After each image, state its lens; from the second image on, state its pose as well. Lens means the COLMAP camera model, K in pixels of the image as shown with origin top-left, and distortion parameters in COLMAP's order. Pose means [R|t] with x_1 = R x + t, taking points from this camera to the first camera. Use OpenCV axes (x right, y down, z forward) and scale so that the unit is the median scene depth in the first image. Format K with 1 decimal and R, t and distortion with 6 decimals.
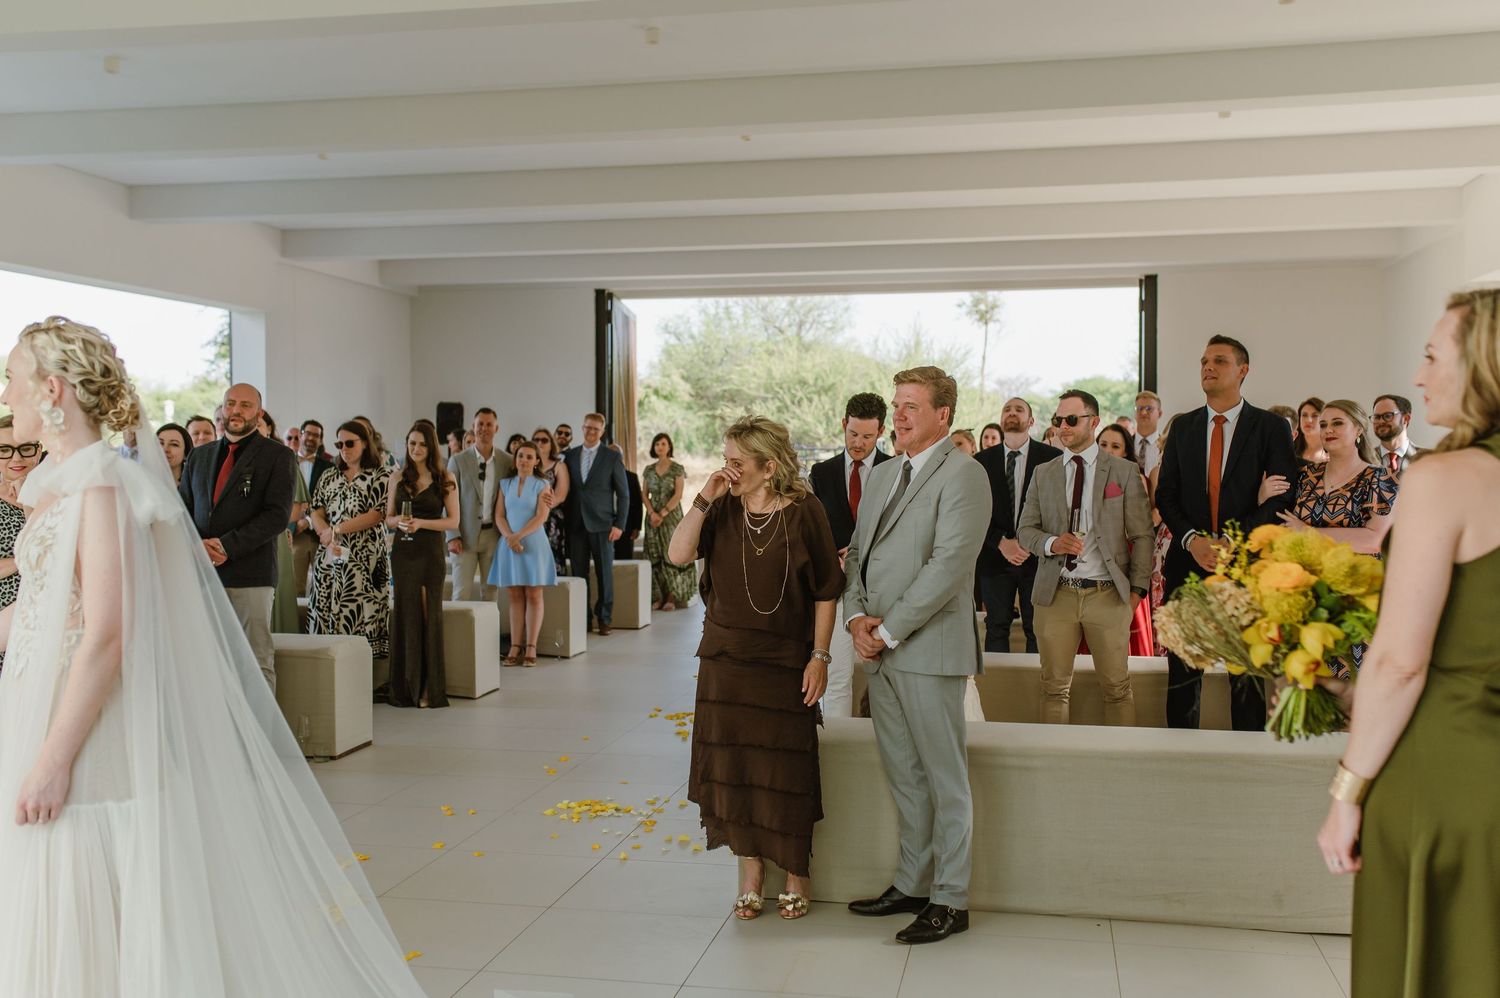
lens RADIAL K [[1465.9, 0, 747.7], [0, 1465.9, 528.1], [0, 0, 1]] dist [-0.058867, 0.518943]
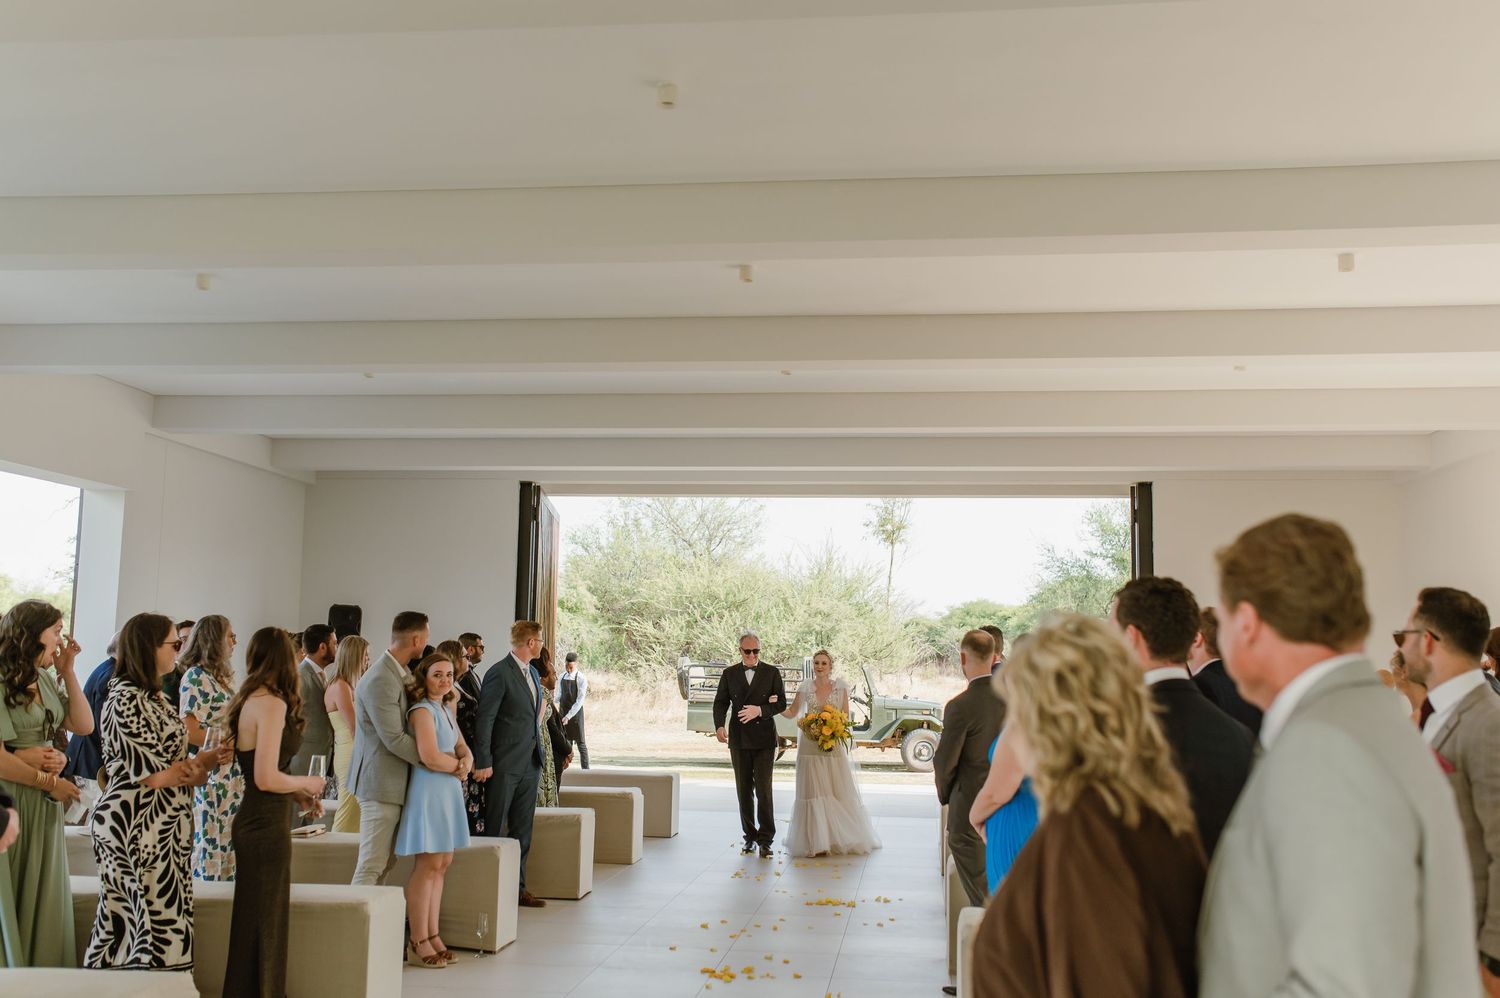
lens RADIAL K [[1429.1, 0, 754.2], [0, 1429.1, 502.7], [0, 0, 1]] dist [-0.003245, 0.117898]
pose [[0.996550, 0.028741, 0.077861, -0.032011], [-0.015408, 0.985886, -0.166707, -0.009416], [-0.081554, 0.164933, 0.982927, 0.150495]]
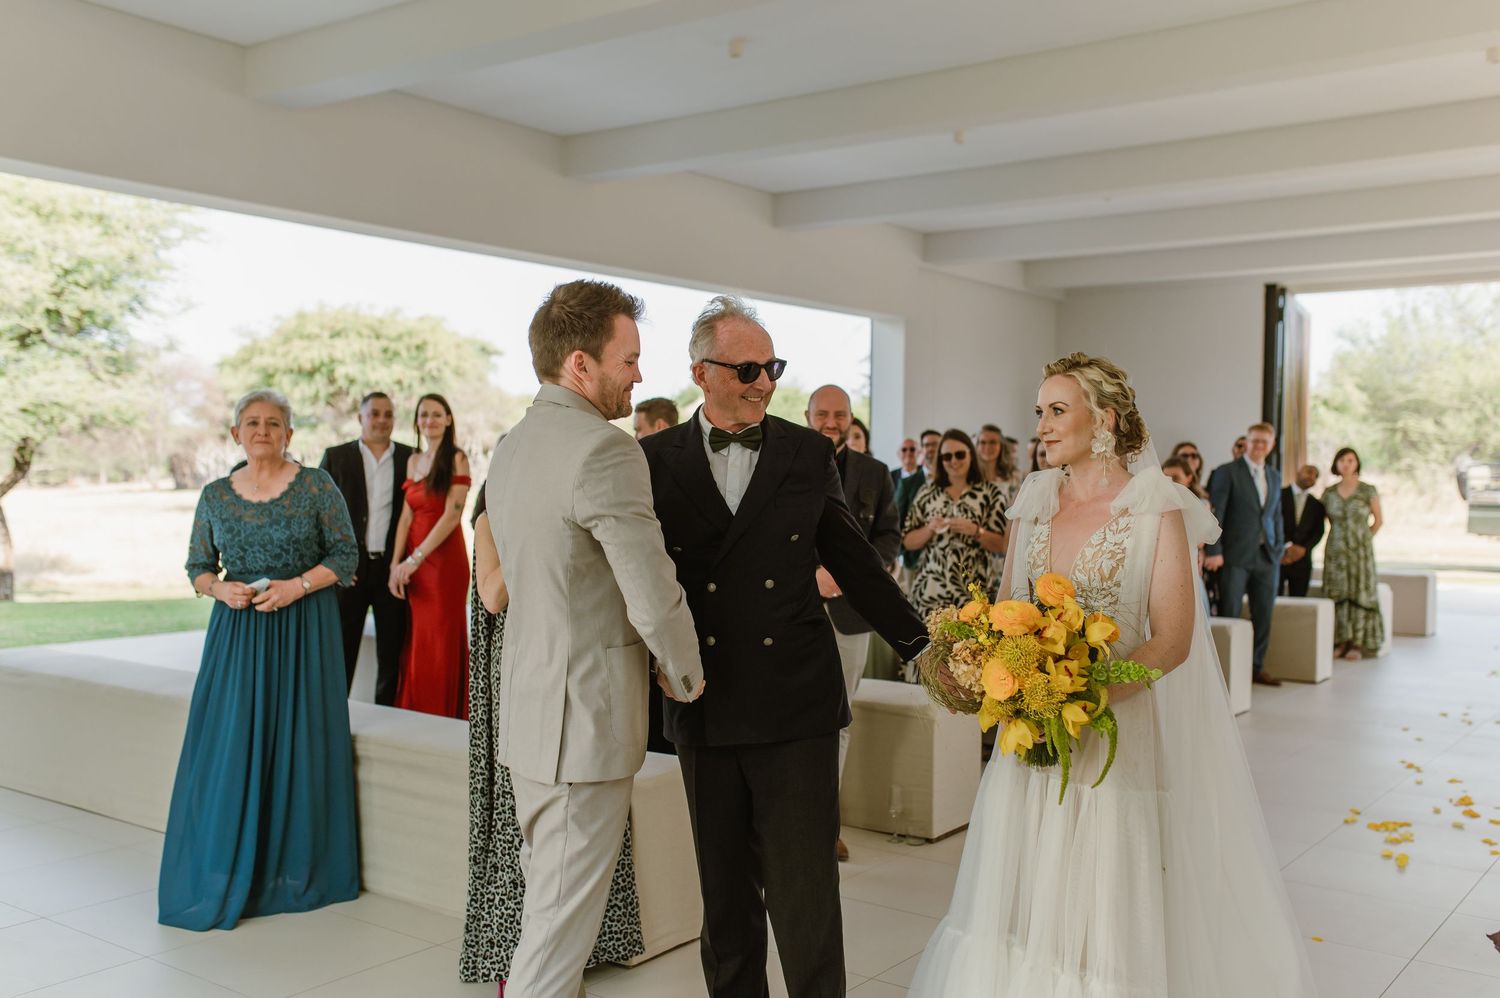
lens RADIAL K [[1429.1, 0, 754.2], [0, 1429.1, 502.7], [0, 0, 1]] dist [-0.003245, 0.117898]
pose [[0.905746, 0.021984, -0.423251, -0.015037], [-0.032772, 0.999297, -0.018228, -0.005315], [0.422553, 0.030381, 0.905829, 0.093561]]
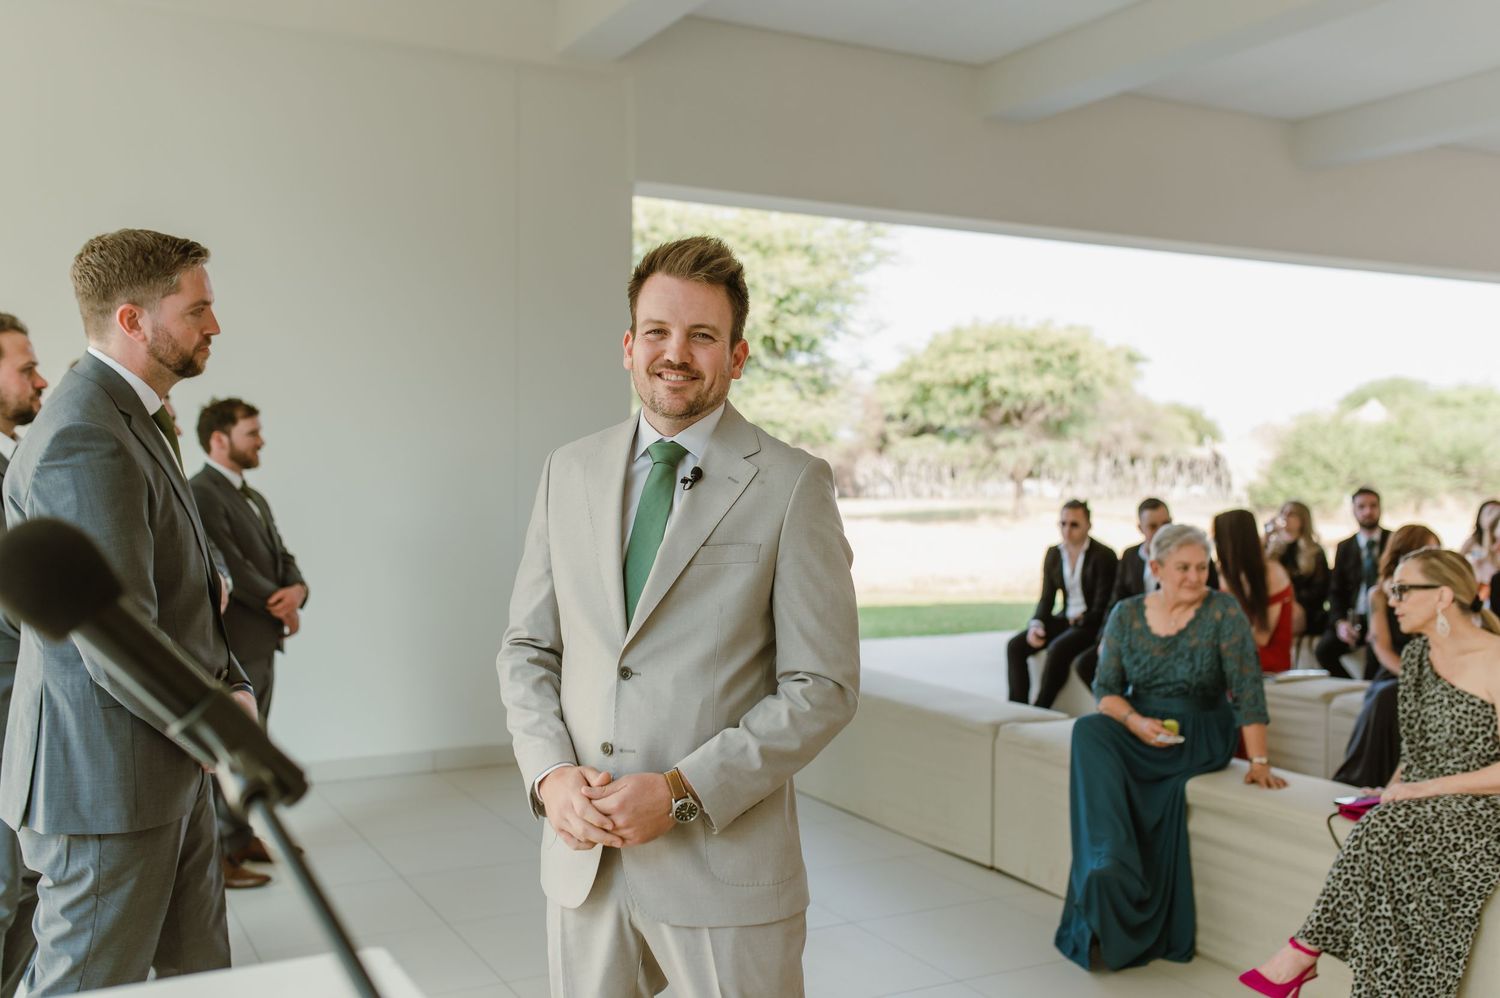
lens RADIAL K [[1429.1, 0, 754.2], [0, 1429.1, 502.7], [0, 0, 1]] dist [-0.003245, 0.117898]
pose [[0.641496, 0.023486, -0.766767, -0.051264], [-0.045292, 0.998947, -0.007295, -0.006767], [0.765788, 0.039408, 0.641884, 0.090468]]
